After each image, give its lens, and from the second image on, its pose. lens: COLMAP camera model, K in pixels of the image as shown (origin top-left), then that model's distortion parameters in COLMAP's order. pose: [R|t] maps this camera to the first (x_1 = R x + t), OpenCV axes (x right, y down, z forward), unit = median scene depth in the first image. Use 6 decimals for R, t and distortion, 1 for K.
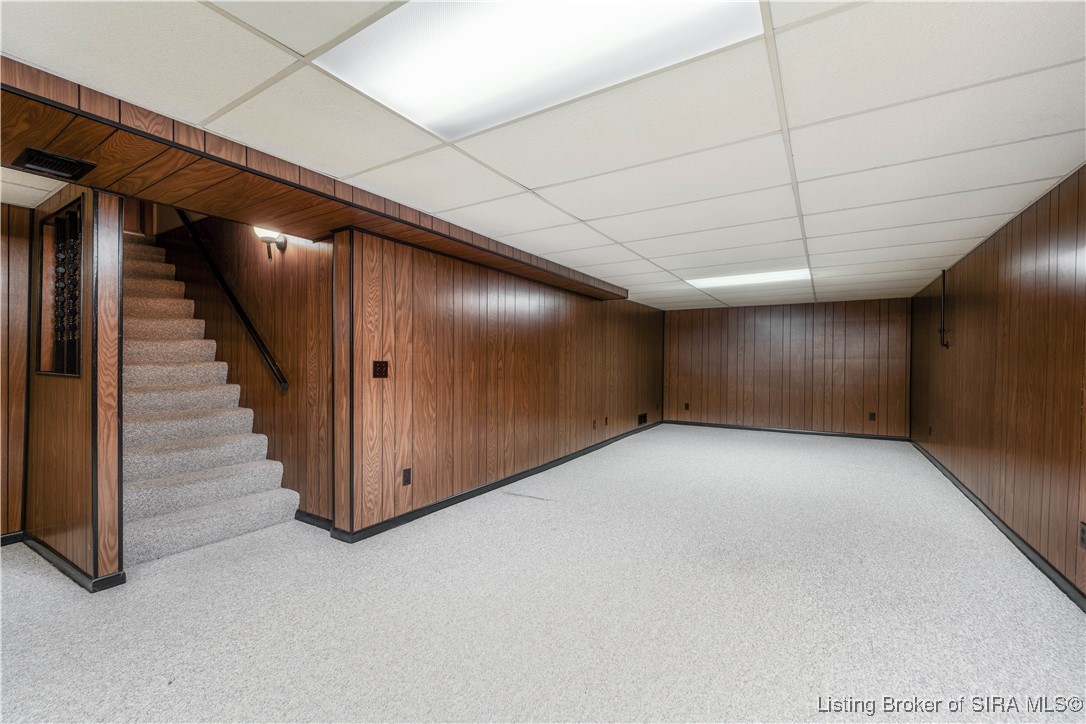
lens RADIAL K [[444.7, 0, 546.3], [0, 444.7, 364.6], [0, 0, 1]] dist [-0.002976, 0.000518]
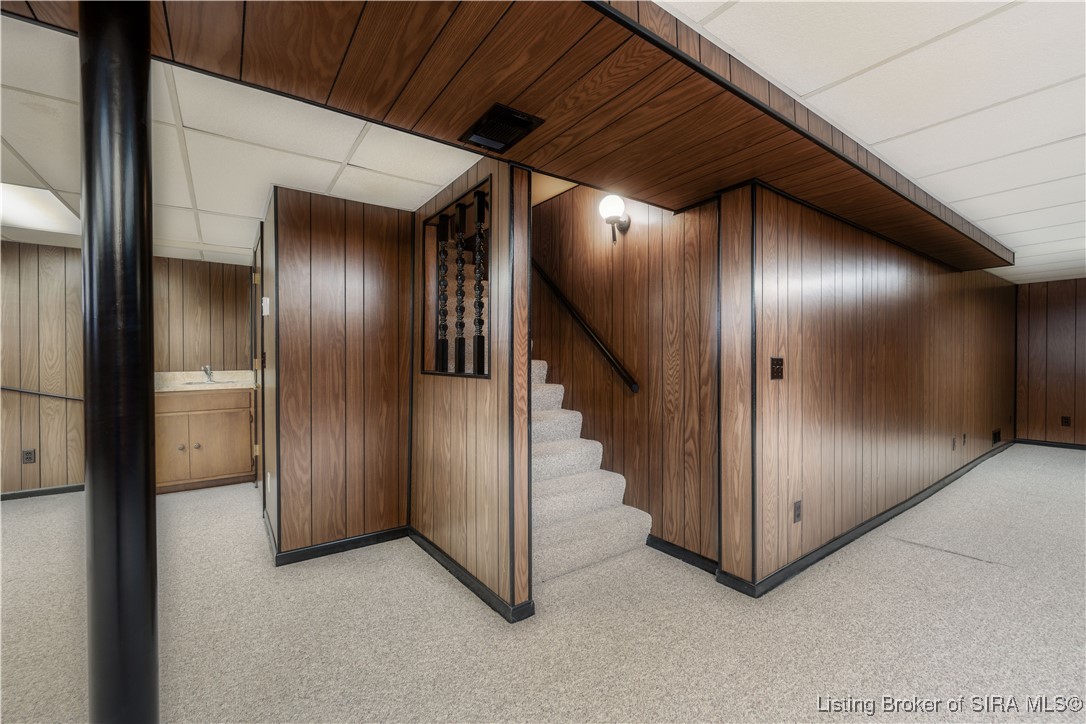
lens RADIAL K [[444.7, 0, 544.3], [0, 444.7, 362.8], [0, 0, 1]] dist [-0.002976, 0.000518]
pose [[0.923643, -0.005656, -0.383212, -0.457817], [0.005716, 0.999983, -0.000980, -0.000286], [0.383211, -0.001285, 0.923660, 0.155155]]
